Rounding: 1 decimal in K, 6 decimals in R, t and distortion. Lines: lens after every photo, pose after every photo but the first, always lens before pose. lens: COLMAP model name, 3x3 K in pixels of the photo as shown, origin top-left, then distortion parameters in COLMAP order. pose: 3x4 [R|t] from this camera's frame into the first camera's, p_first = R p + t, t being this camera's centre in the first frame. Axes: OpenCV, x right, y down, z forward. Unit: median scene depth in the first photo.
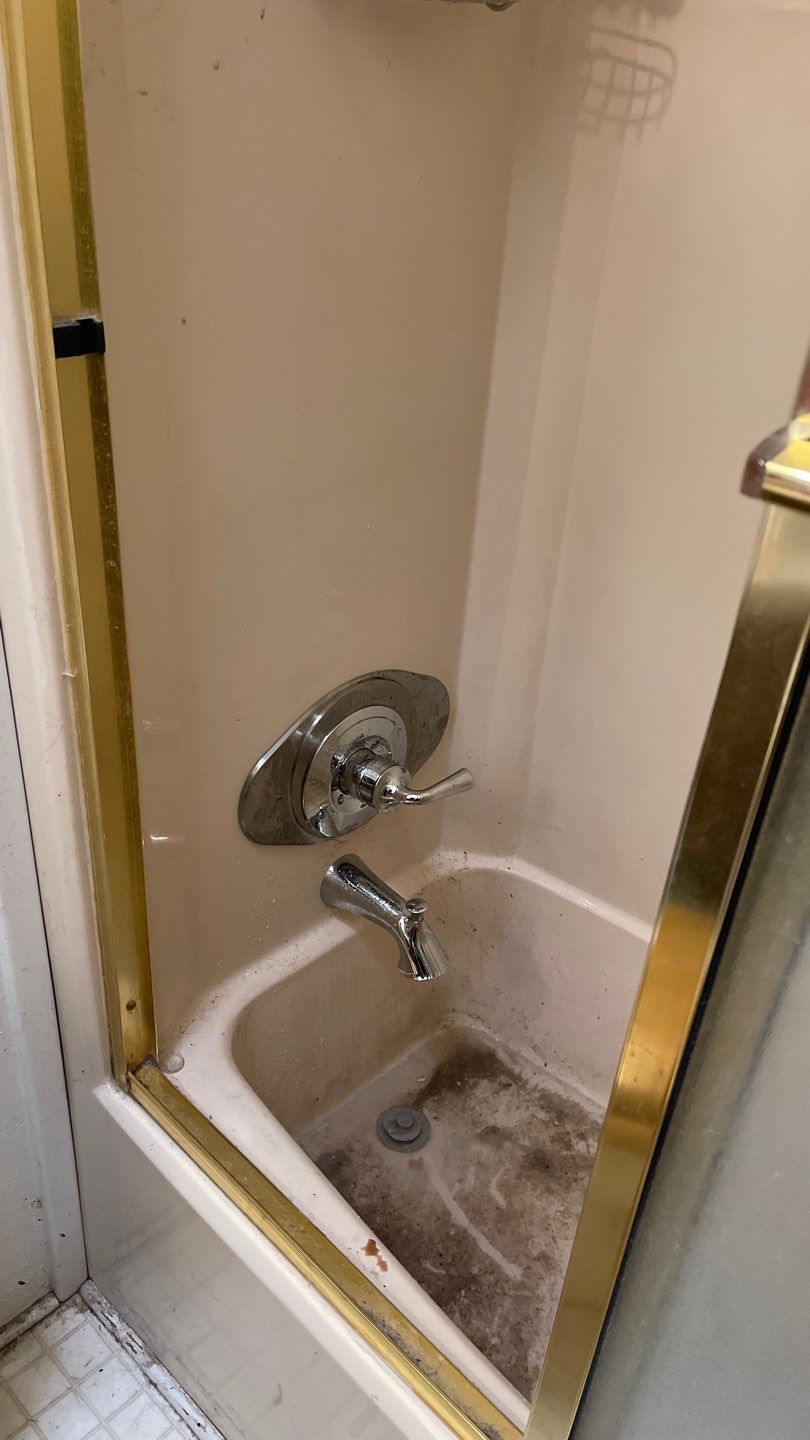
lens RADIAL K [[1087.6, 0, 405.4], [0, 1087.6, 715.3], [0, 0, 1]] dist [0.052666, -0.052610]
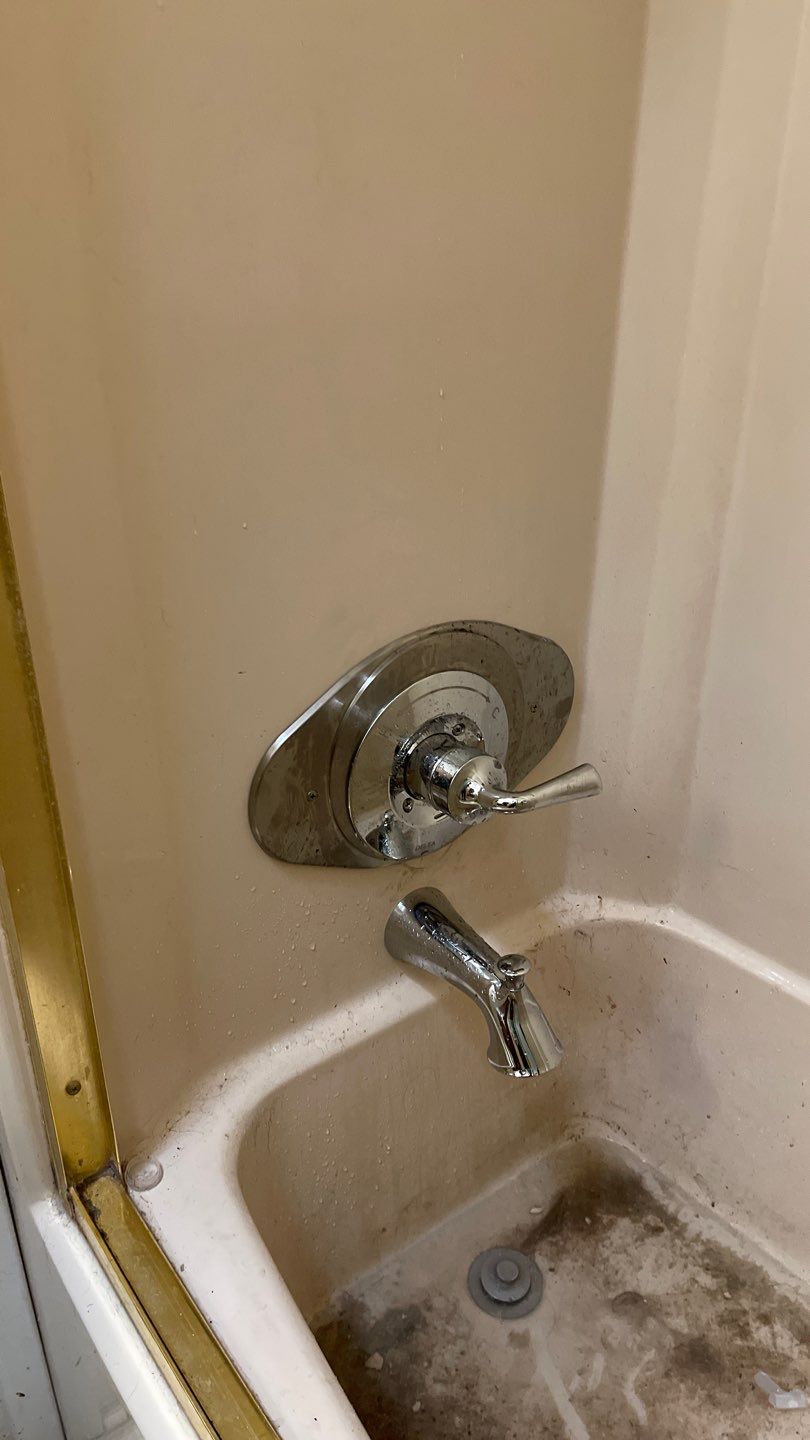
lens RADIAL K [[1087.6, 0, 405.4], [0, 1087.6, 715.3], [0, 0, 1]] dist [0.052666, -0.052610]
pose [[0.986592, 0.017172, -0.162302, 0.047727], [-0.026233, 0.998204, -0.053849, 0.052755], [0.161086, 0.057385, 0.985271, 0.282661]]
